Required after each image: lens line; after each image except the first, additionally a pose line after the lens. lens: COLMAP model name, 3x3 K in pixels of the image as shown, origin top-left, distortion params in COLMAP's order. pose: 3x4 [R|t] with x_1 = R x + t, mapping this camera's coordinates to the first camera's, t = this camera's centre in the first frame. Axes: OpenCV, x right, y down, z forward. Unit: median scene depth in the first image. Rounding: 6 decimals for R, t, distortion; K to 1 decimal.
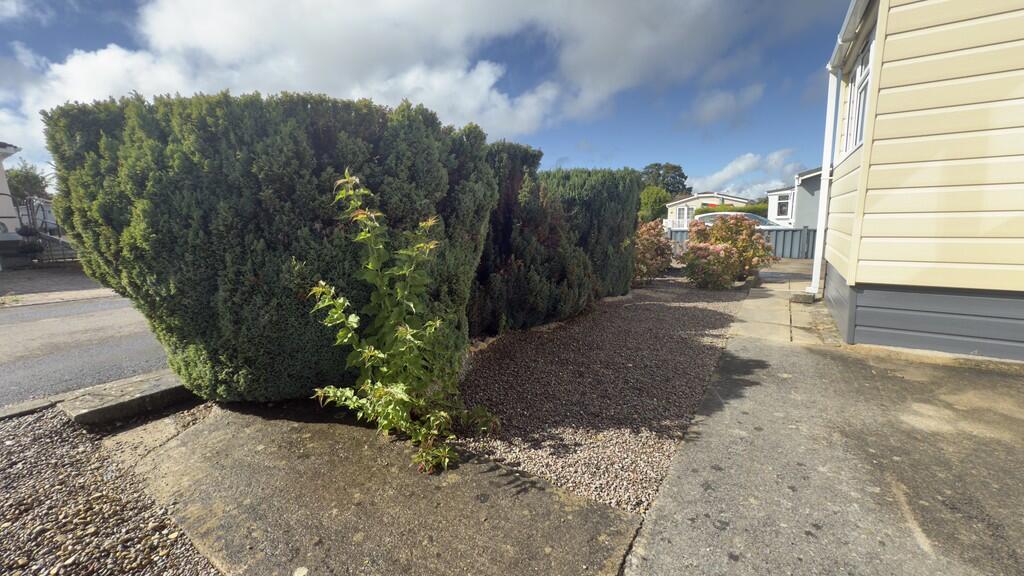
lens RADIAL K [[410.0, 0, 512.1], [0, 410.0, 284.2], [0, 0, 1]] dist [0.001459, 0.000146]
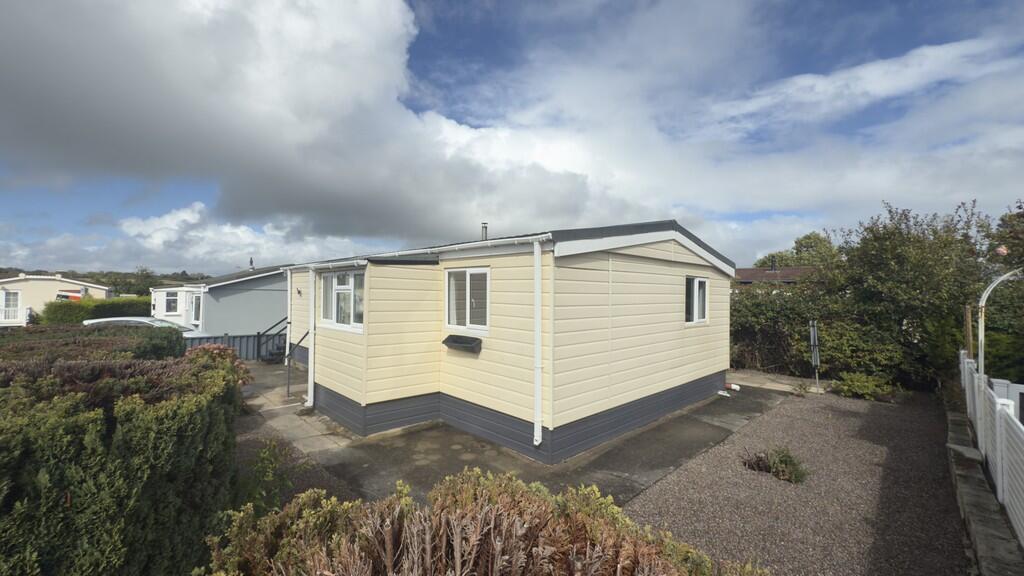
lens RADIAL K [[410.0, 0, 511.8], [0, 410.0, 287.1], [0, 0, 1]] dist [0.001459, 0.000146]
pose [[0.233714, 0.049201, 0.971060, -0.572125], [0.131878, 0.987886, -0.081794, -0.187058], [-0.963320, 0.147178, 0.224394, -0.116551]]
